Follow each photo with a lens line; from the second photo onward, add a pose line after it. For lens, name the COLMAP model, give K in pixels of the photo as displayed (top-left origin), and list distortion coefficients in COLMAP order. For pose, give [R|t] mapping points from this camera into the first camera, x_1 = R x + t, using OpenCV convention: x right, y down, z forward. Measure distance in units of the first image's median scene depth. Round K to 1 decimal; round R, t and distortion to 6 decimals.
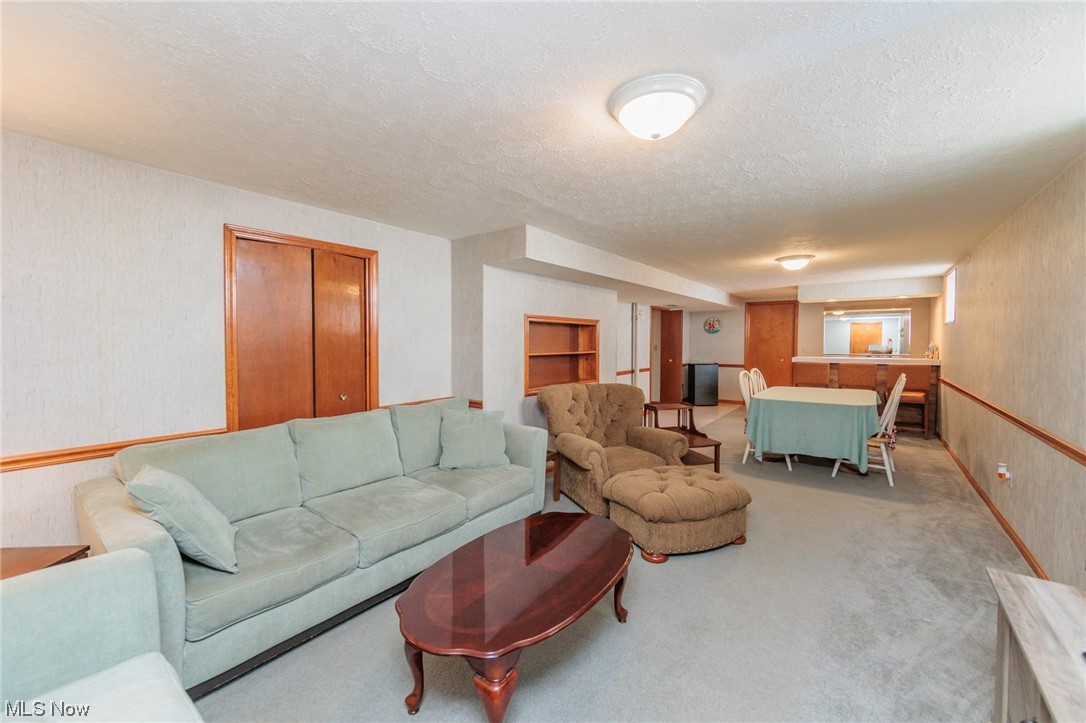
lens RADIAL K [[429.2, 0, 549.7], [0, 429.2, 350.8], [0, 0, 1]] dist [-0.003349, 0.000117]
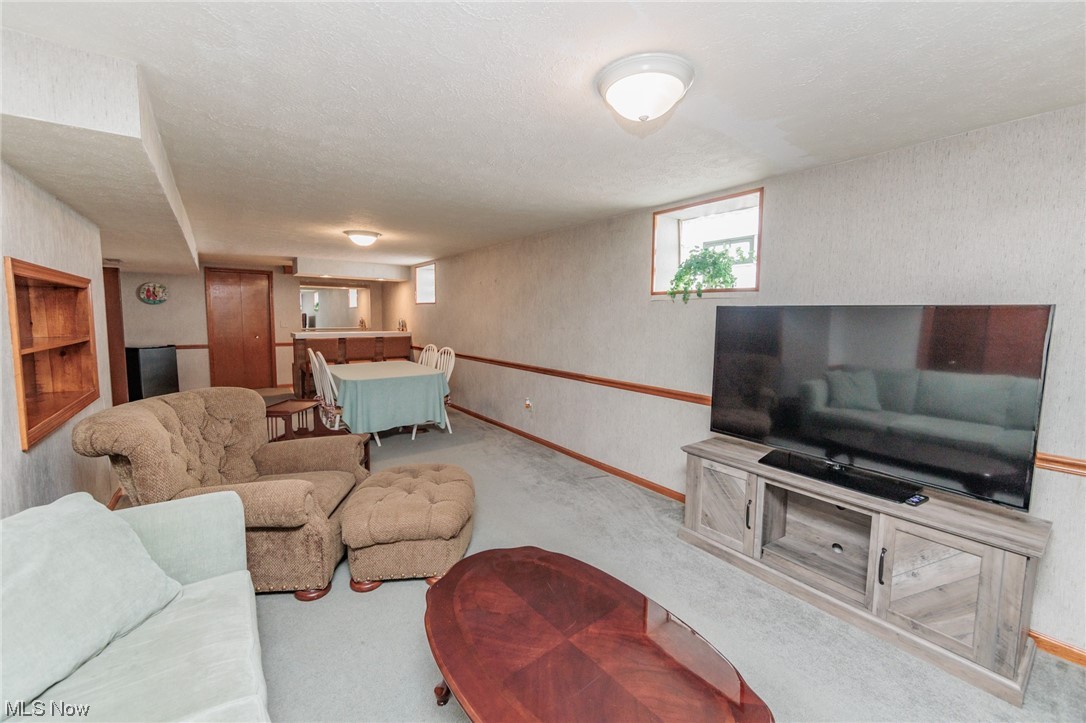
lens RADIAL K [[429.2, 0, 549.7], [0, 429.2, 350.8], [0, 0, 1]] dist [-0.003349, 0.000117]
pose [[0.265571, -0.075111, 0.961161, -0.302594], [0.010915, 0.997131, 0.074906, -0.018968], [-0.964030, -0.009402, 0.265629, 0.355509]]
